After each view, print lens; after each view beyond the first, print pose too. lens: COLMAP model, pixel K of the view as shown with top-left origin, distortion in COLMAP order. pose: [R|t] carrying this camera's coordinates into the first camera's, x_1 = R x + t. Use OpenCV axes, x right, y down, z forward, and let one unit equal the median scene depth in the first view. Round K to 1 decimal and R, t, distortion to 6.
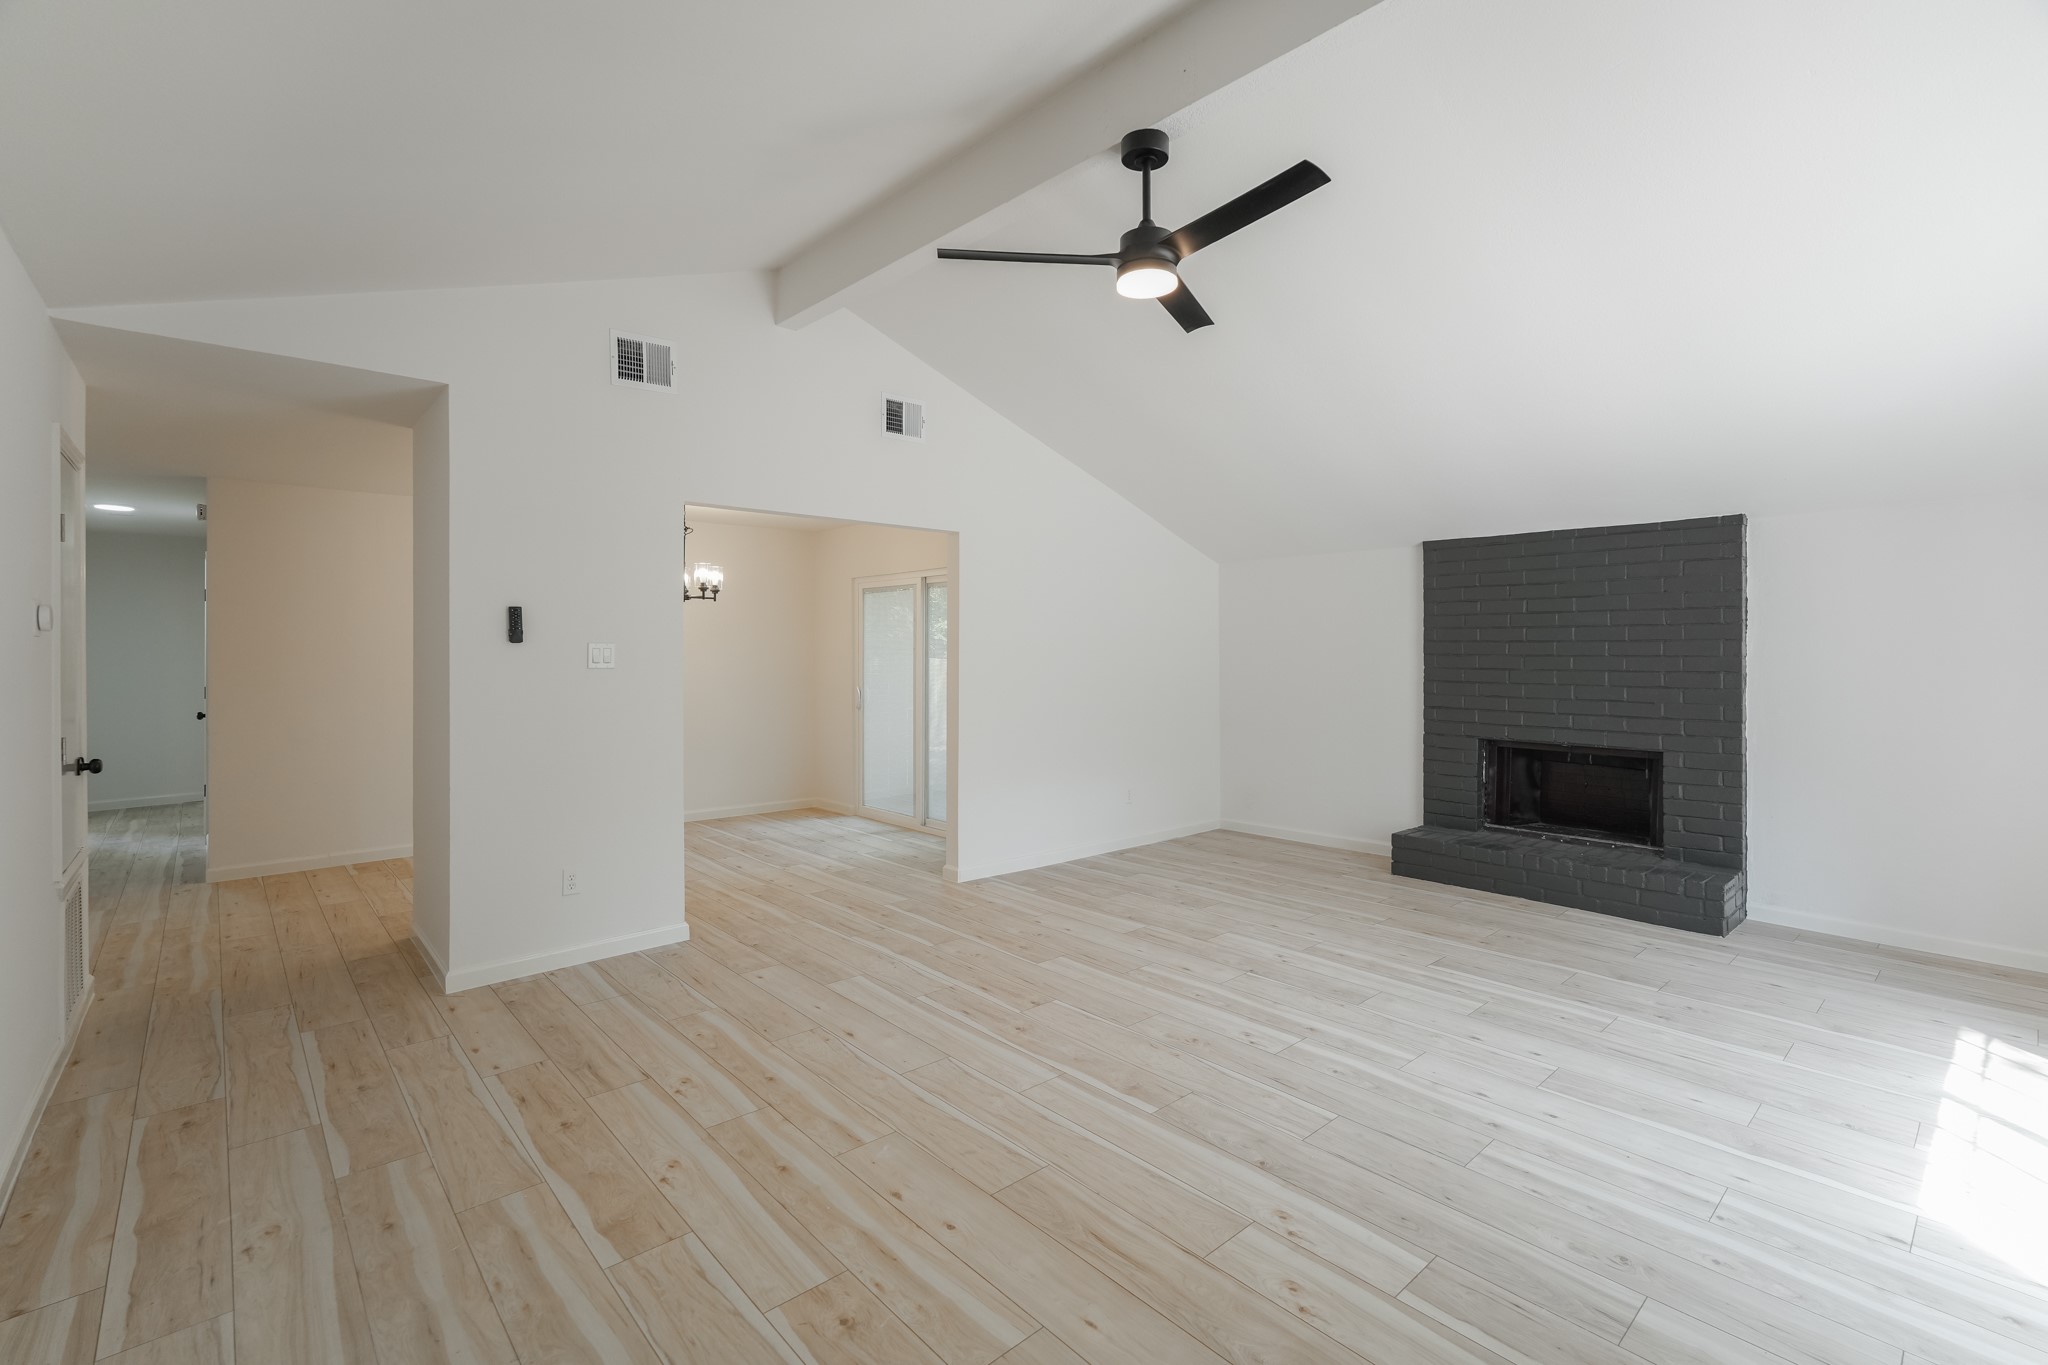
lens RADIAL K [[931.2, 0, 1049.6], [0, 931.2, 644.7], [0, 0, 1]] dist [-0.018321, 0.009020]
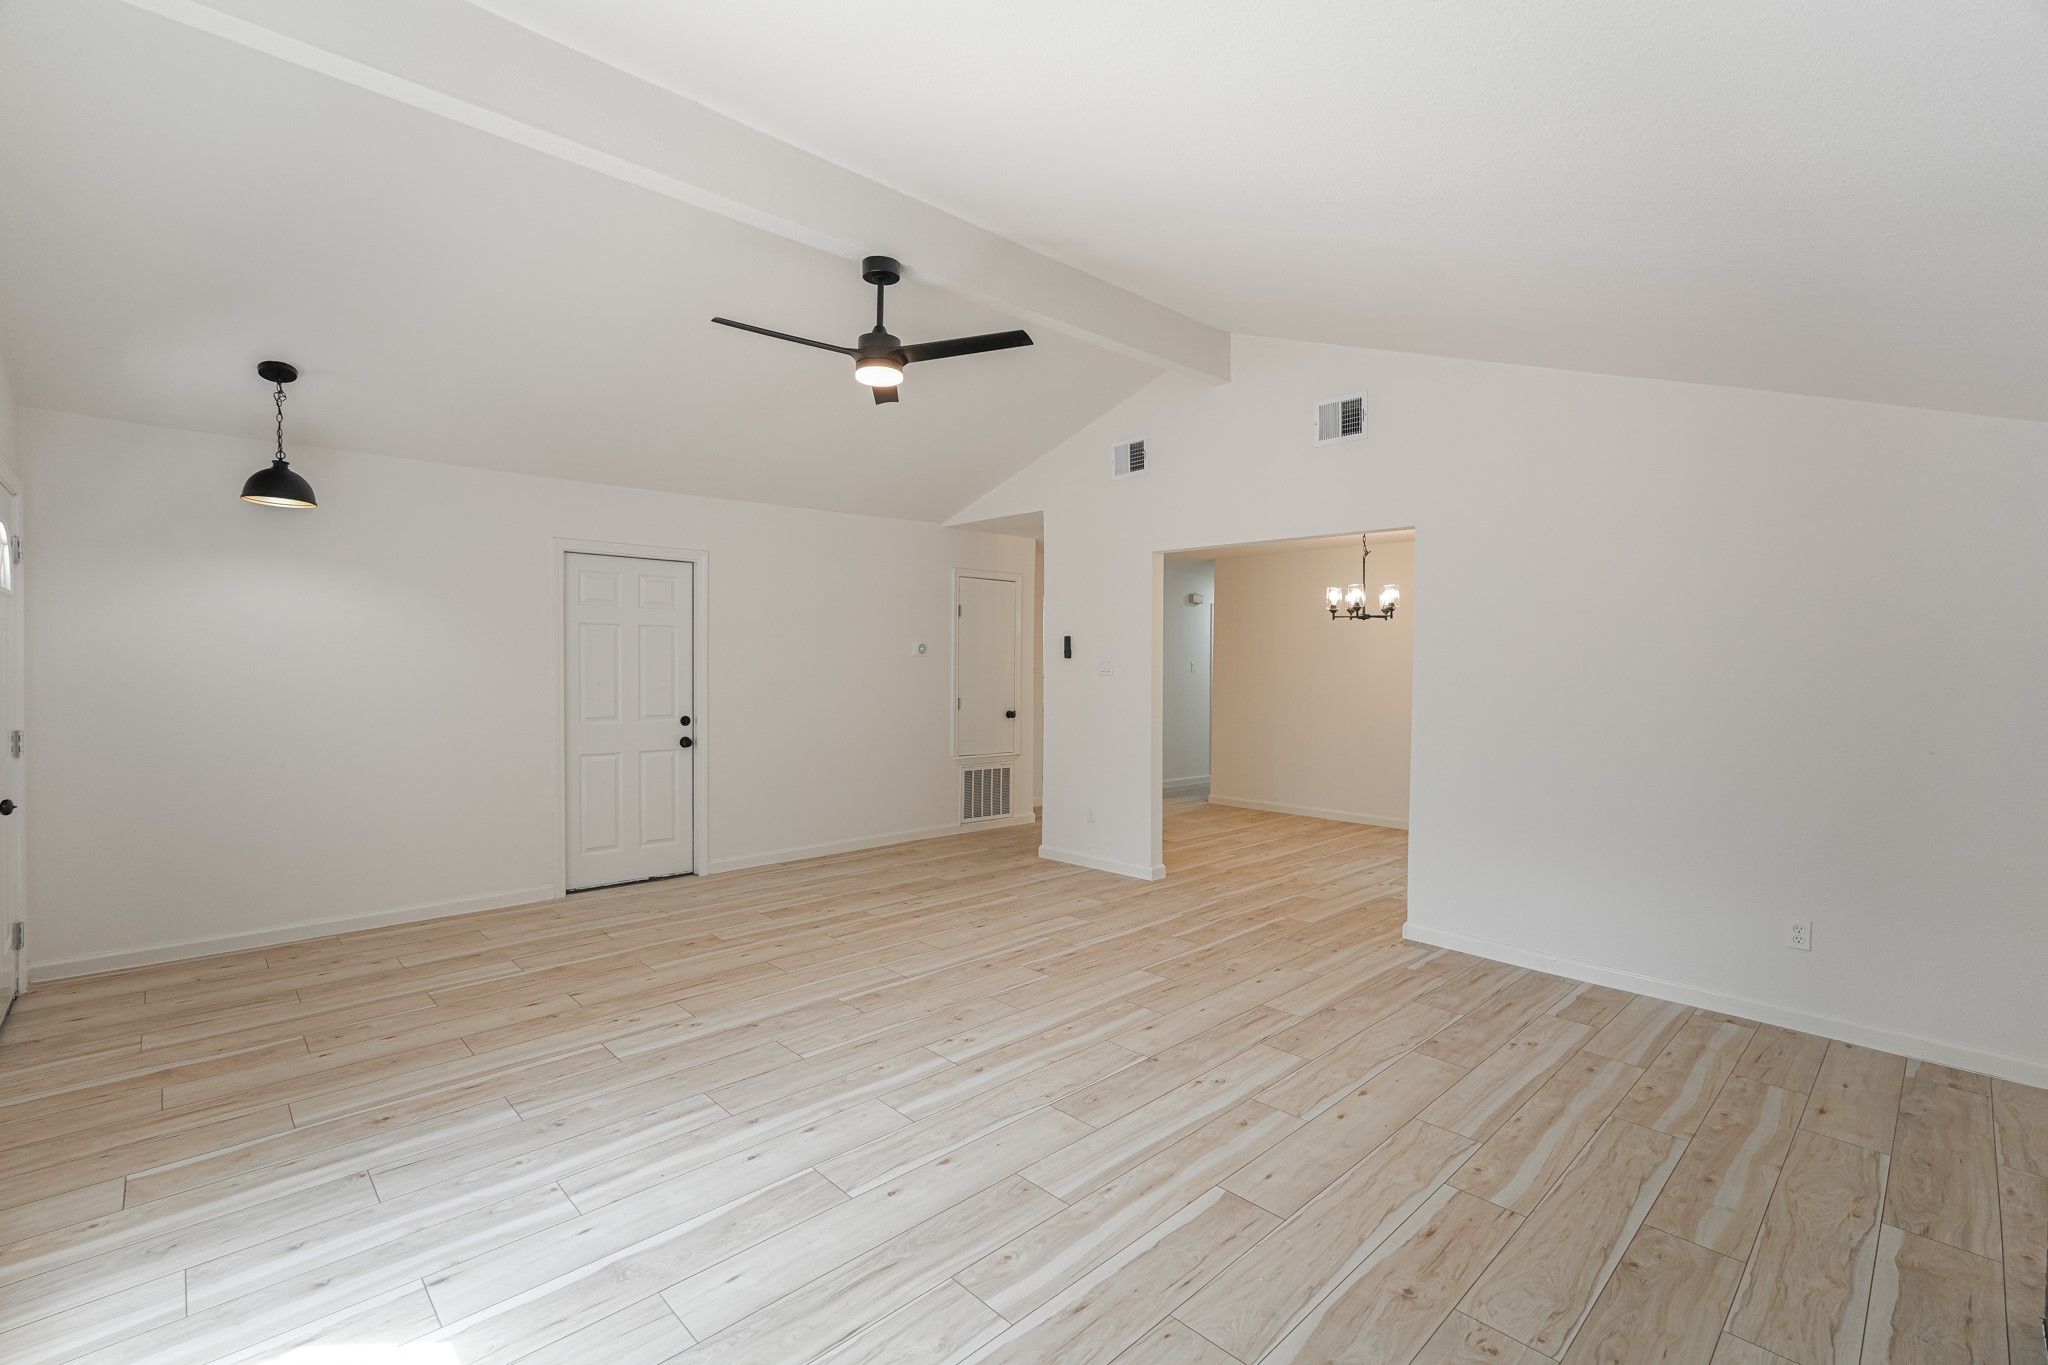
lens RADIAL K [[896.3, 0, 991.5], [0, 896.3, 690.1], [0, 0, 1]] dist [-0.018816, 0.009949]
pose [[-0.007385, 0.031369, -0.999481, 1.107815], [-0.000944, 0.999507, 0.031376, 0.003915], [0.999972, 0.001176, -0.007351, 0.964849]]
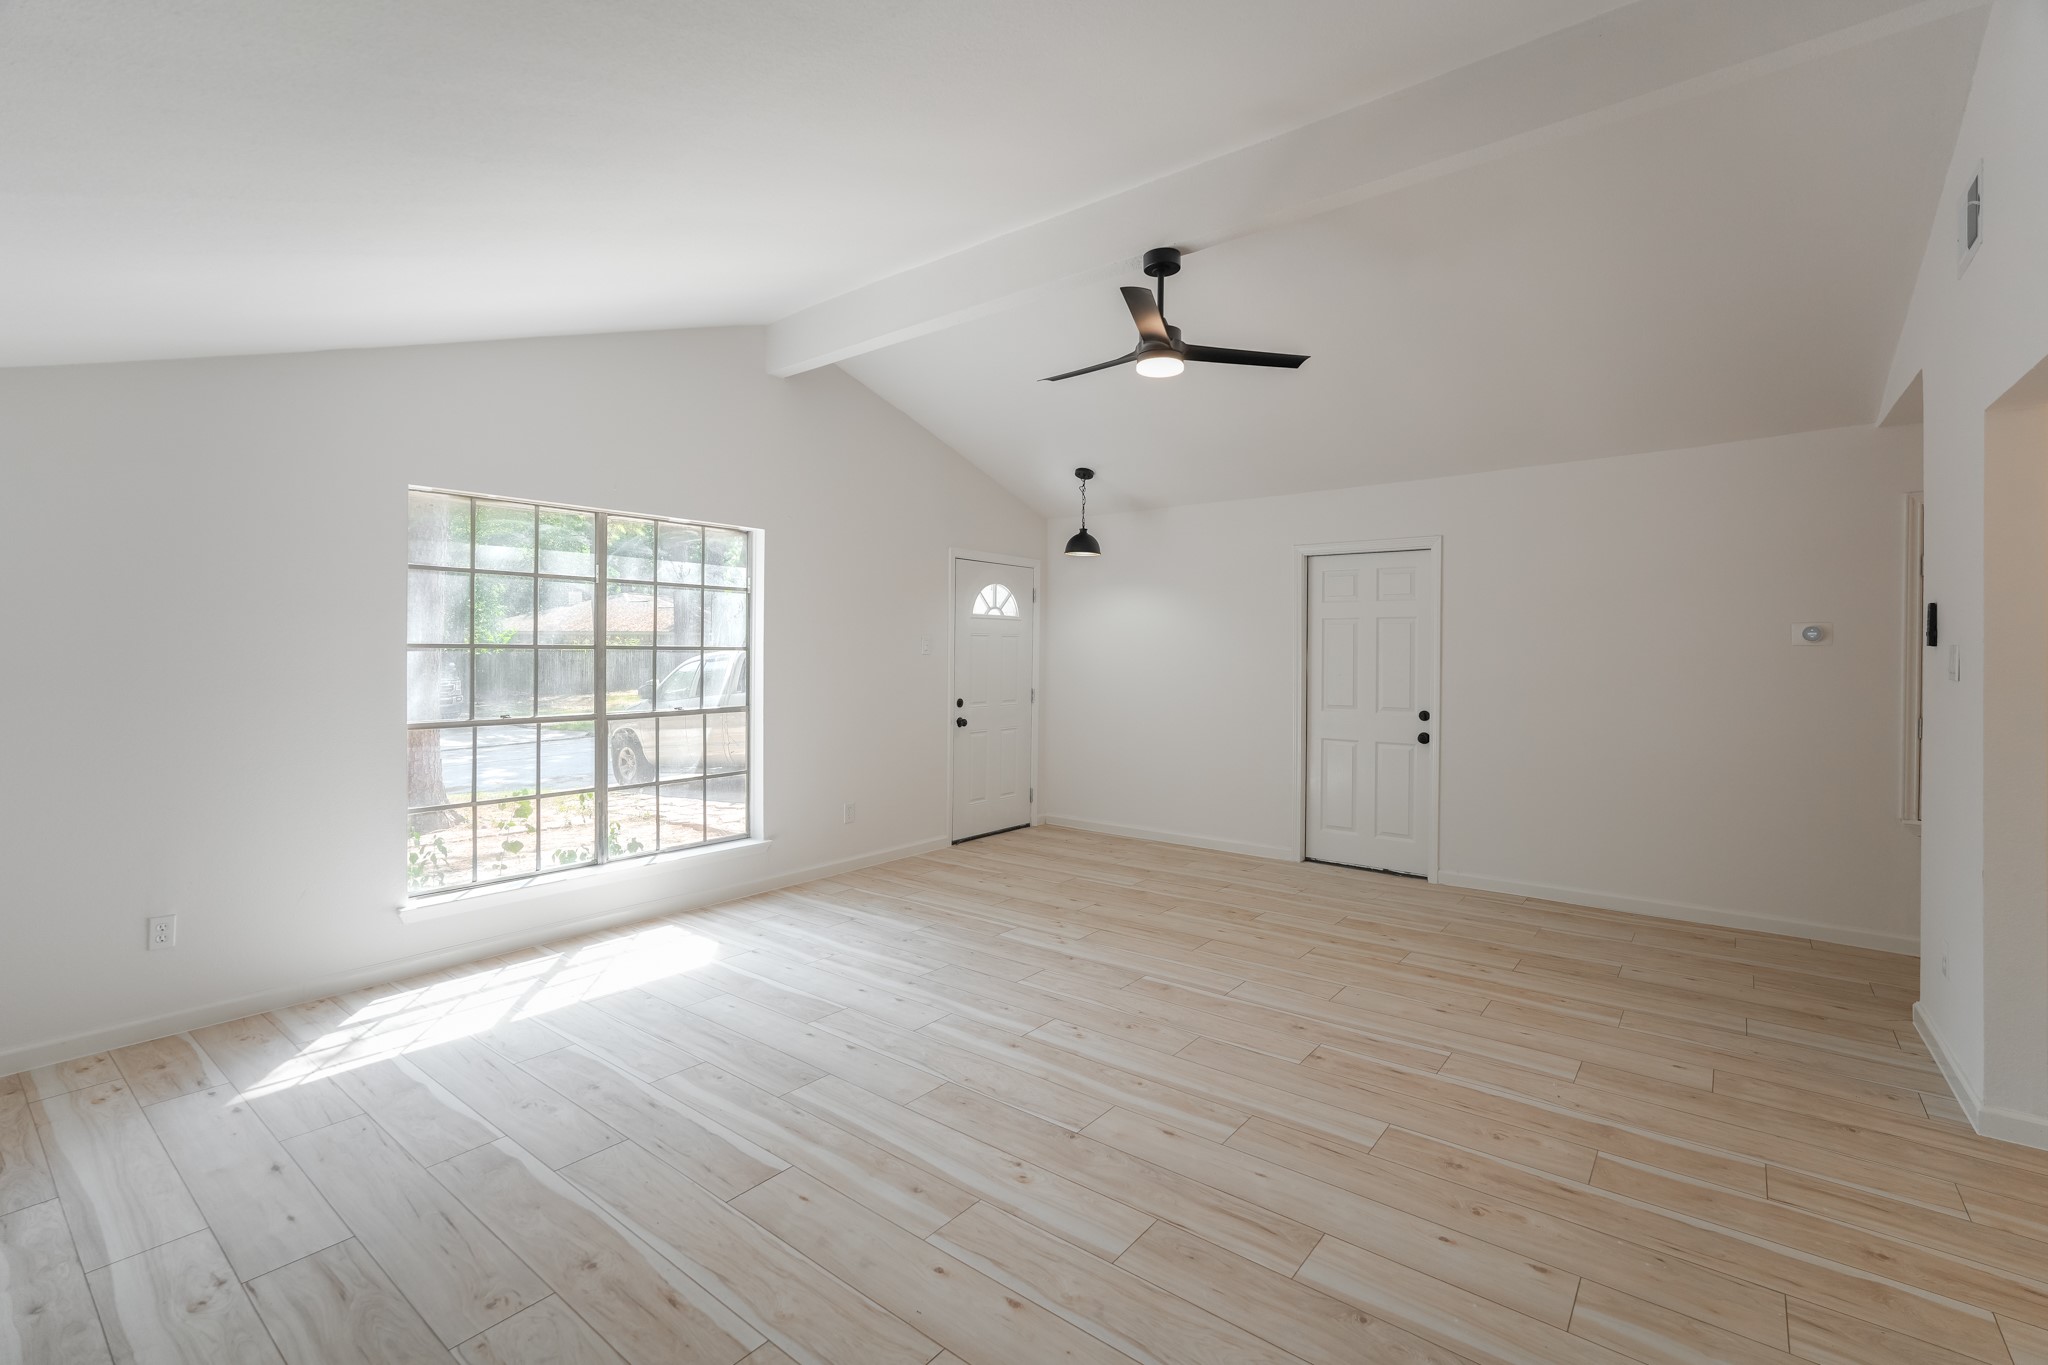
lens RADIAL K [[893.0, 0, 1054.9], [0, 893.0, 660.0], [0, 0, 1]] dist [-0.016231, 0.009142]
pose [[-0.984272, -0.003037, -0.176635, 0.383573], [-0.004020, 0.999978, 0.005207, 0.008908], [0.176616, 0.005835, -0.984263, 1.813278]]
